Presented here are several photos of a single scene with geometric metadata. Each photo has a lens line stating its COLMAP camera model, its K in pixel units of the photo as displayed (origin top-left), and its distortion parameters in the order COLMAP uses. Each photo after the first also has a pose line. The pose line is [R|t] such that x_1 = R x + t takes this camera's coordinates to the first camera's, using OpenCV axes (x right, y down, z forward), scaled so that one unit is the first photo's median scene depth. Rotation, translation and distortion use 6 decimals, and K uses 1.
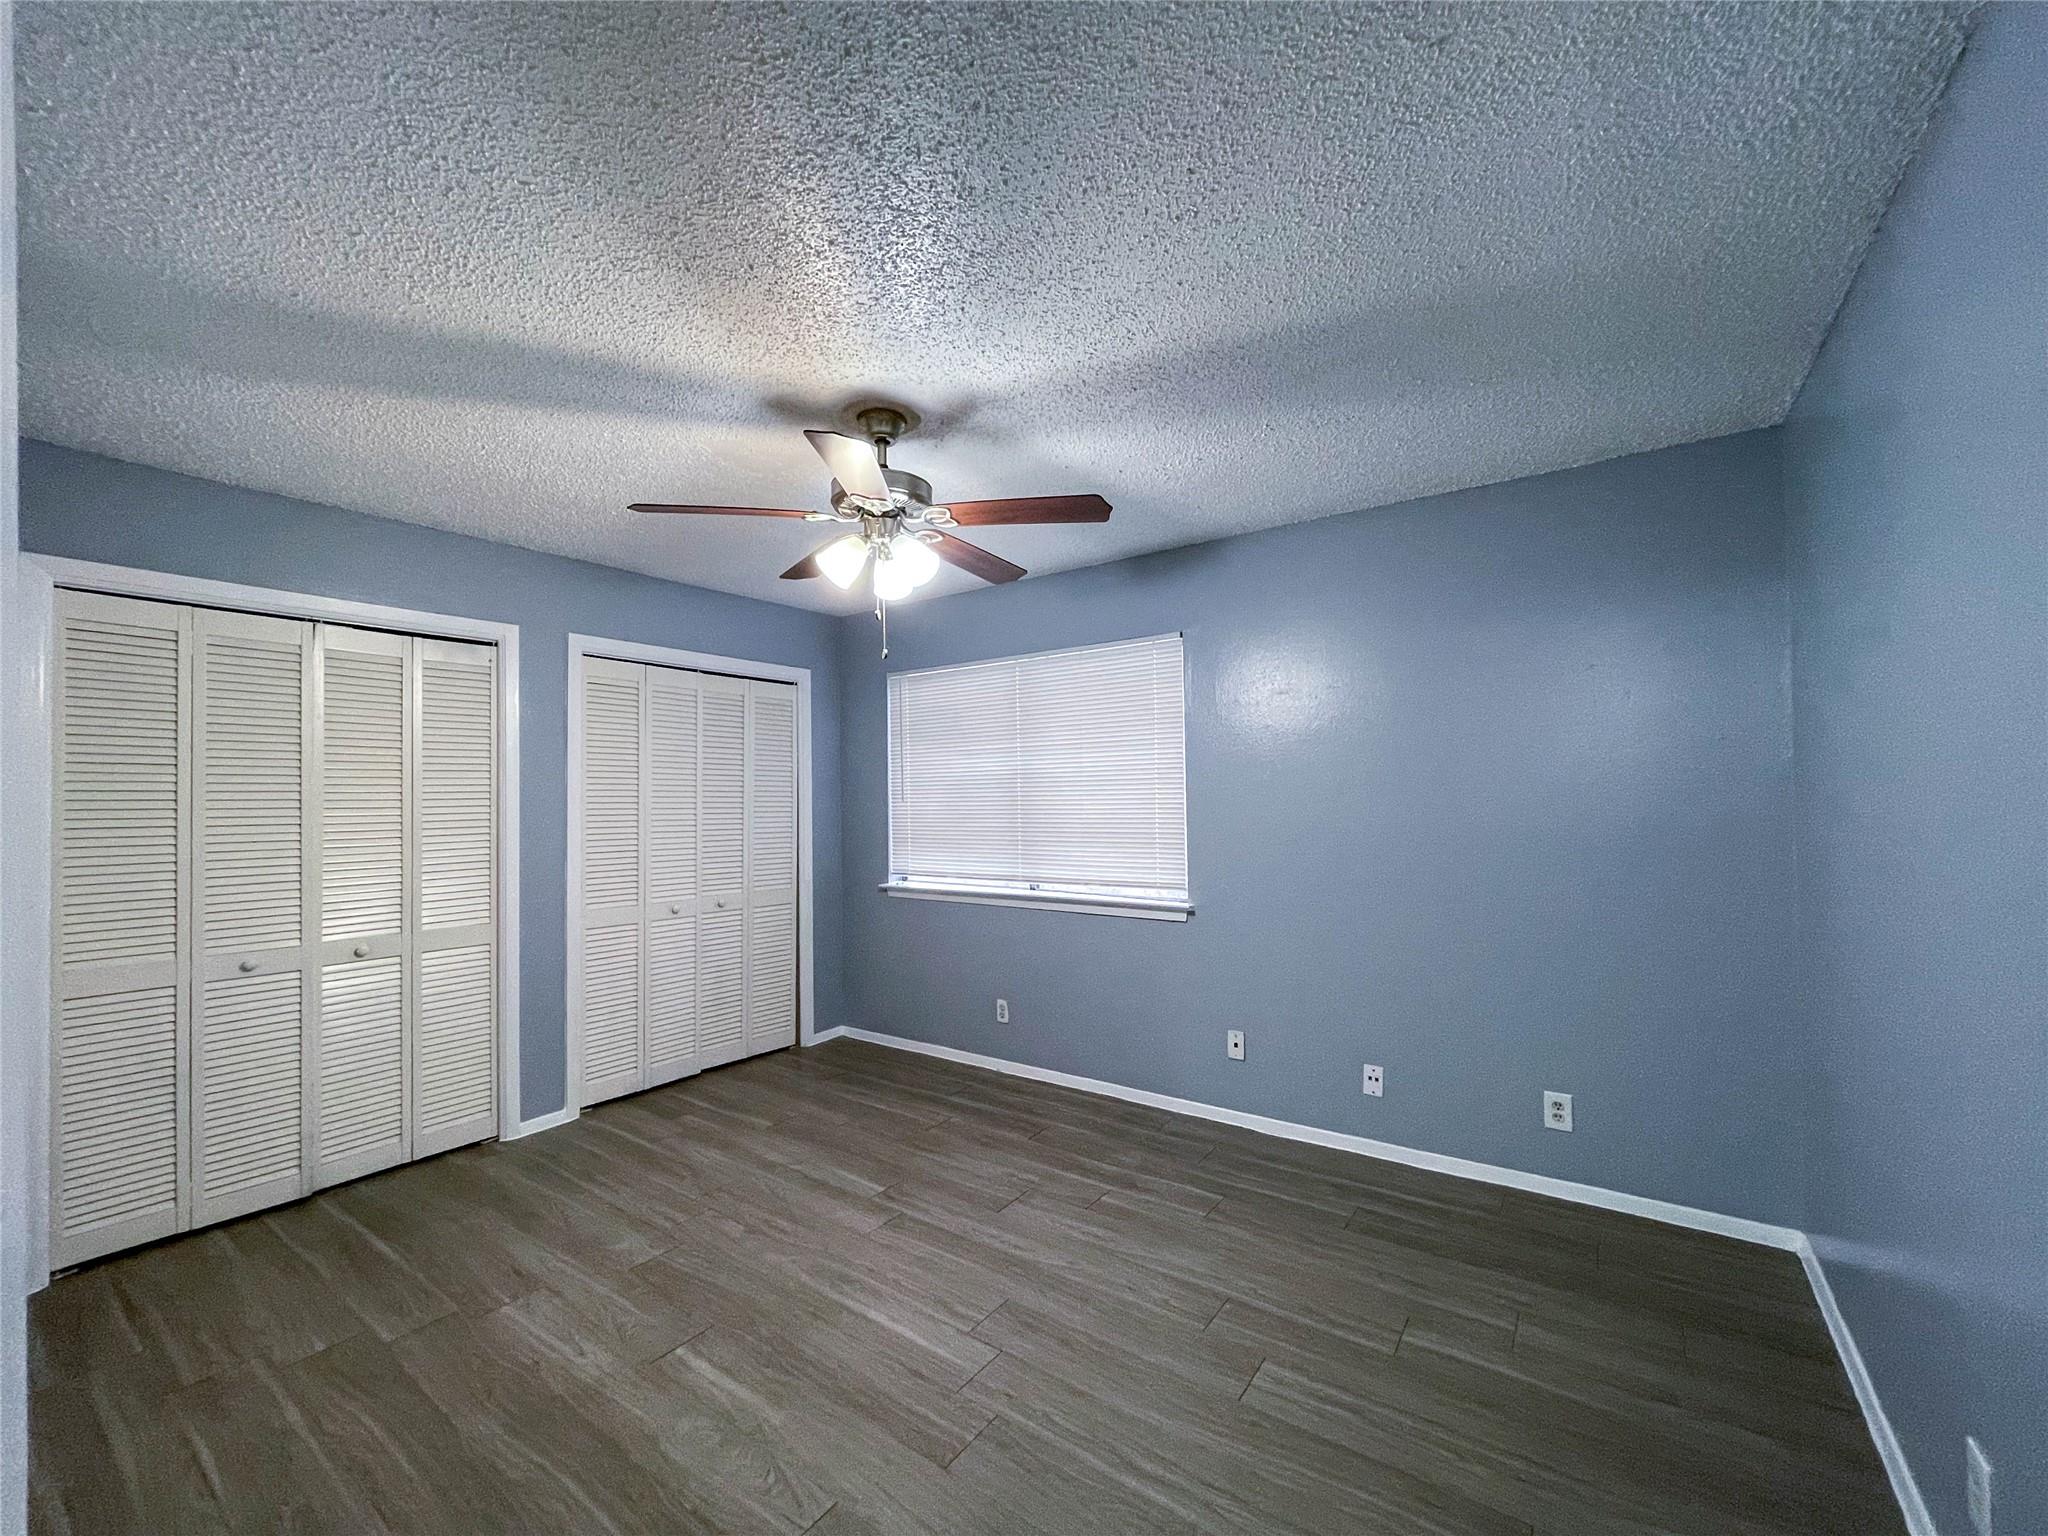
lens RADIAL K [[826.2, 0, 1014.2], [0, 826.2, 789.6], [0, 0, 1]] dist [0.000038, 0.000410]
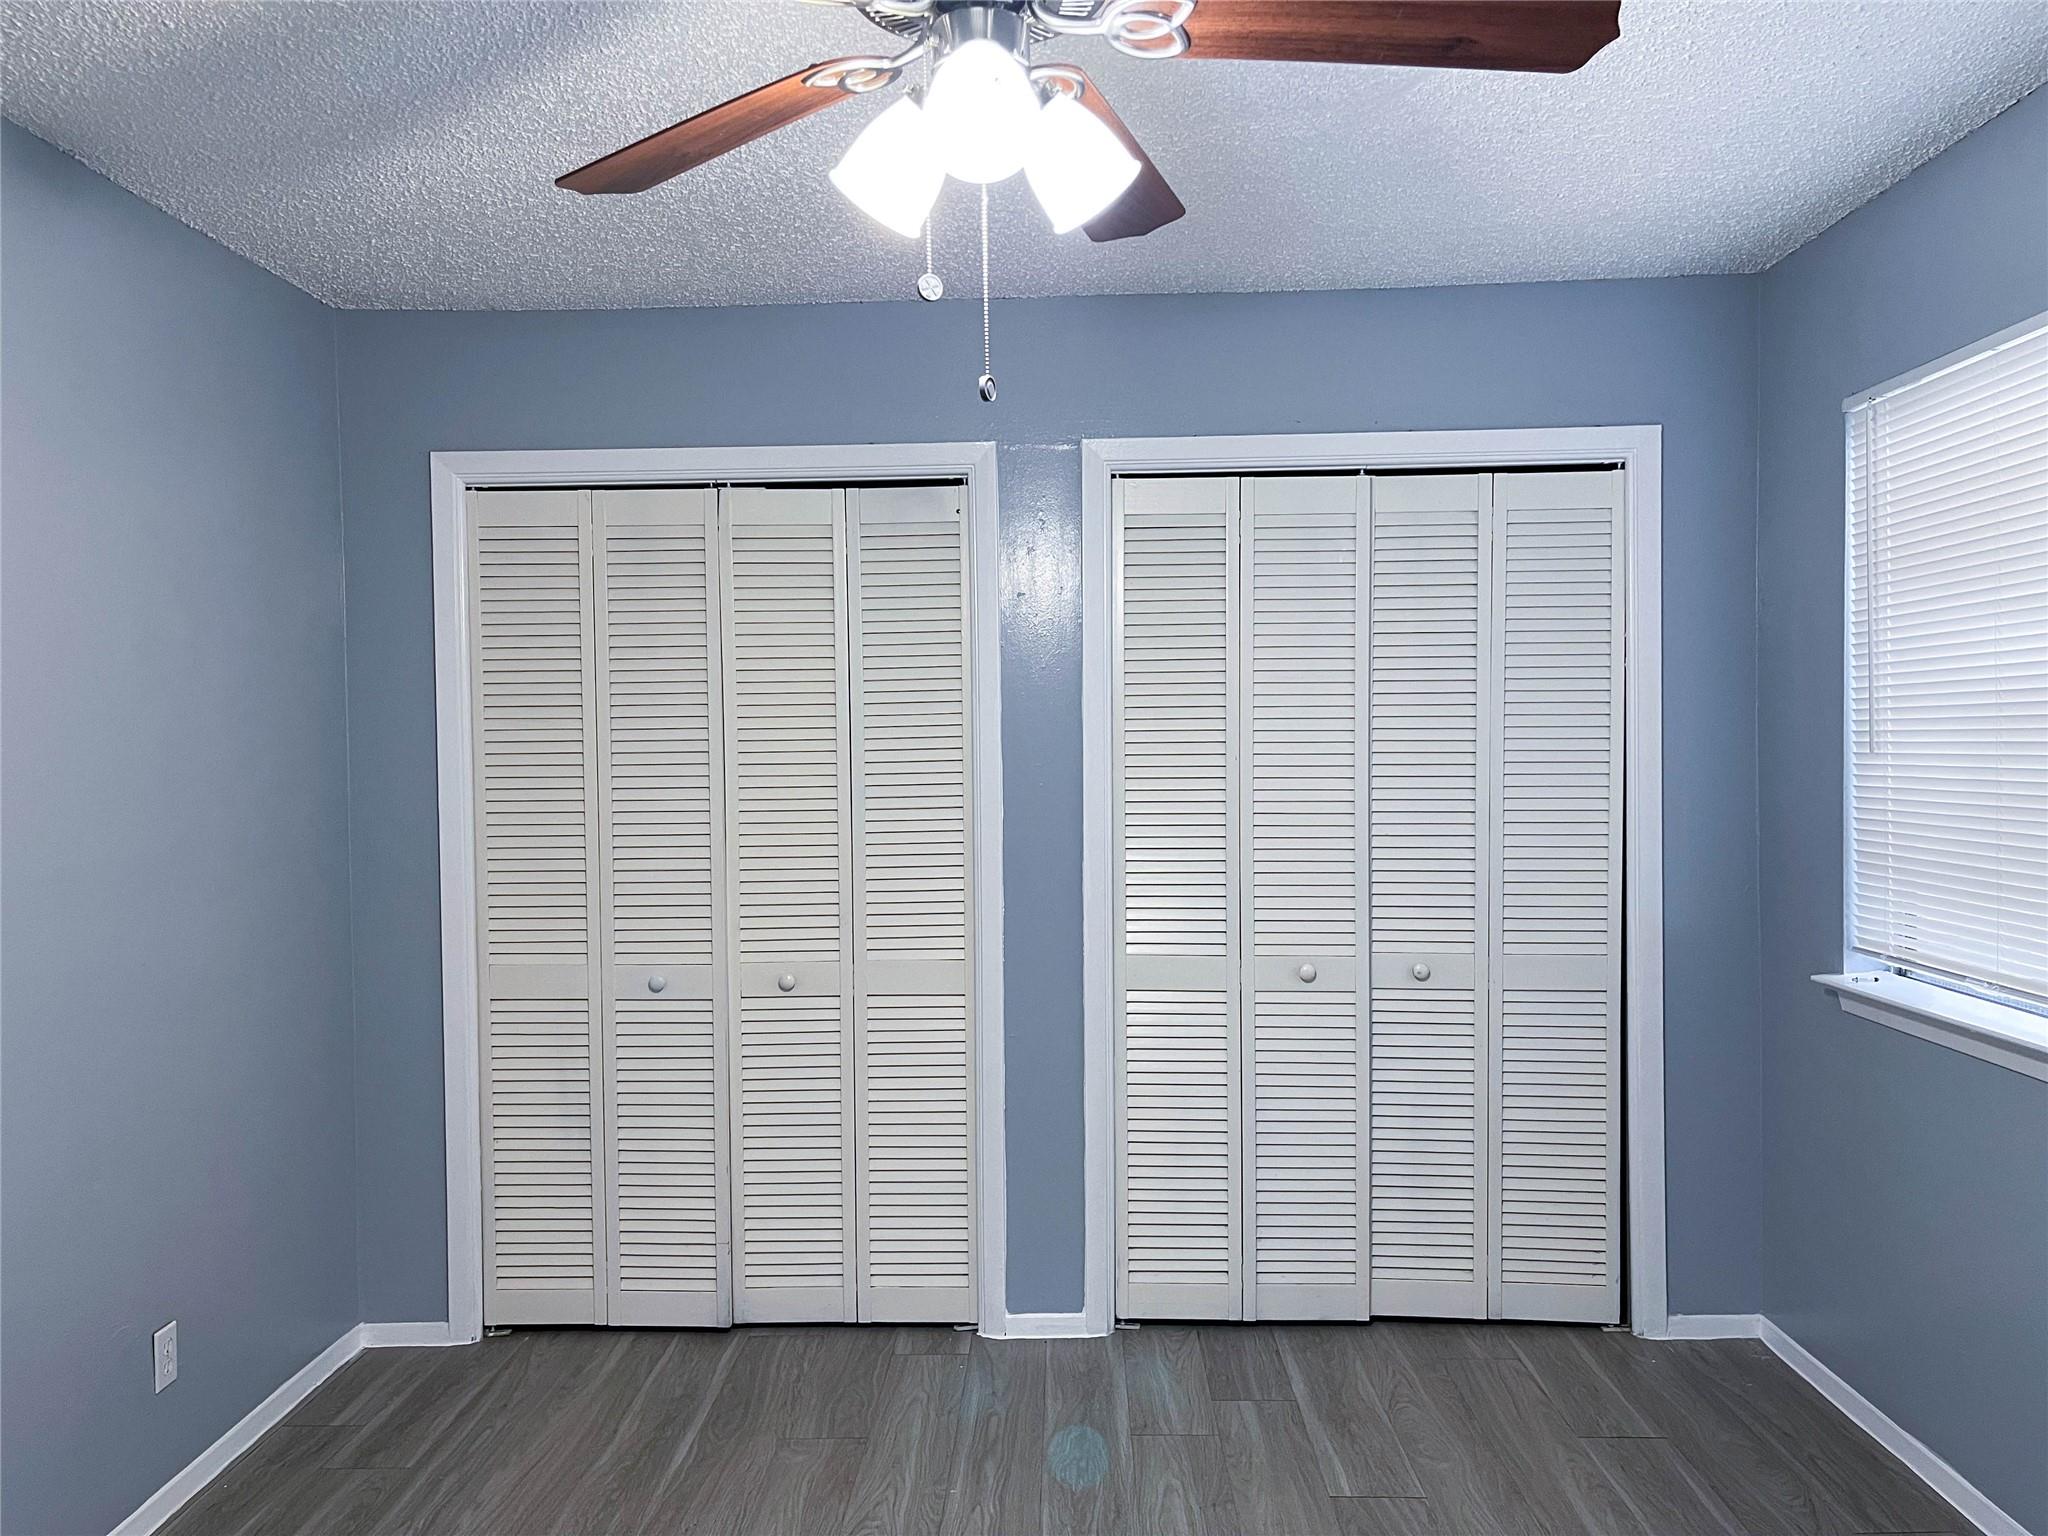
lens RADIAL K [[1530.3, 0, 1023.0], [0, 1530.3, 788.6], [0, 0, 1]] dist [0.039100, -0.004899]
pose [[0.565408, 0.022100, -0.824515, 0.279773], [0.016155, 0.999153, 0.037858, -0.000694], [0.824653, -0.034725, 0.564572, 0.417493]]
